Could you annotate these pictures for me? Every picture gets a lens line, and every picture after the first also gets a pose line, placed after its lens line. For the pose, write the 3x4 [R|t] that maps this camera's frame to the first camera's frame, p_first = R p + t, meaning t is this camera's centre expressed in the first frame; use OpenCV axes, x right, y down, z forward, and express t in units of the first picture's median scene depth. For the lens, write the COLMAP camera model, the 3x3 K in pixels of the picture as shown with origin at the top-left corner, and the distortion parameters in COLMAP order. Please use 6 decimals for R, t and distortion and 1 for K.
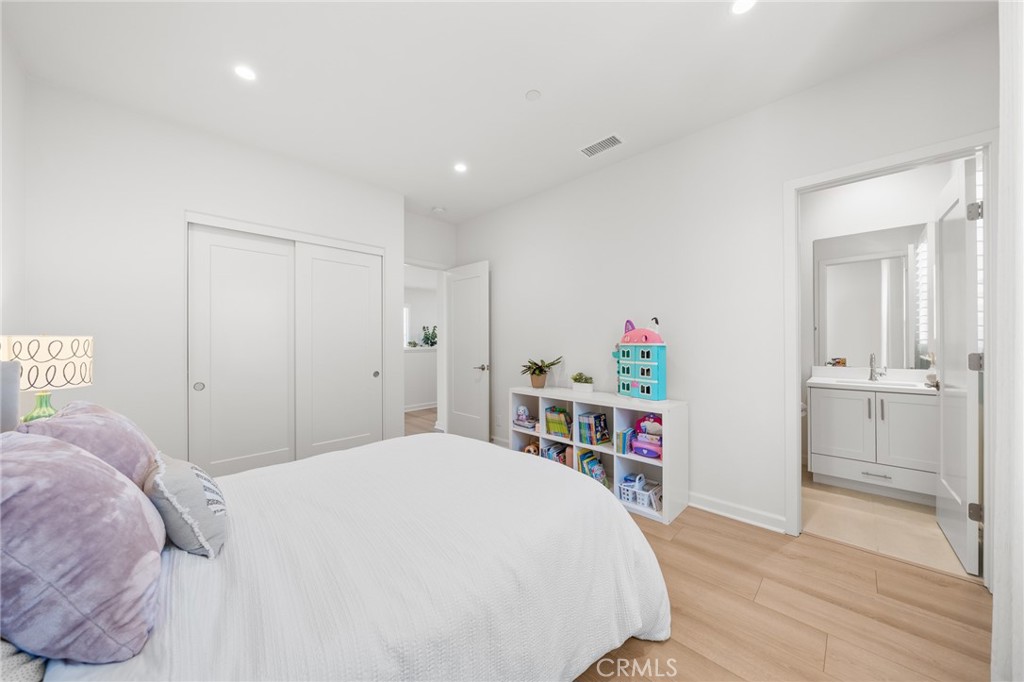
lens RADIAL K [[348.3, 0, 507.9], [0, 348.3, 337.4], [0, 0, 1]] dist [-0.002516, -0.000227]
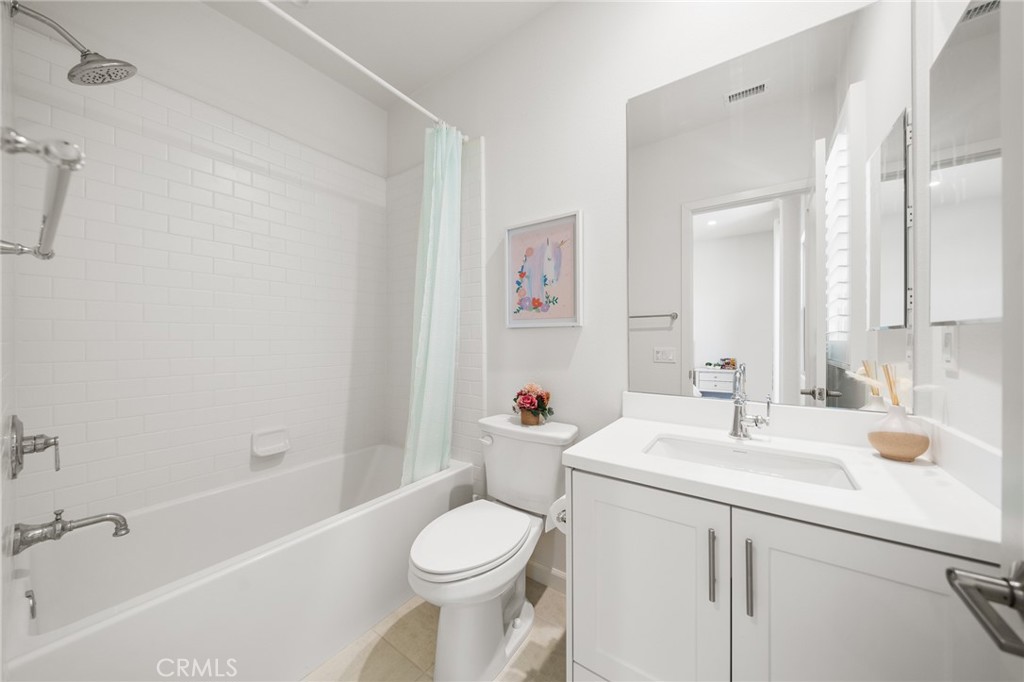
lens RADIAL K [[348.3, 0, 507.9], [0, 348.3, 337.4], [0, 0, 1]] dist [-0.002516, -0.000227]
pose [[0.987144, 0.001529, 0.159826, 0.640821], [-0.003011, 0.999955, 0.009033, 0.011234], [-0.159805, -0.009398, 0.987104, 0.576768]]
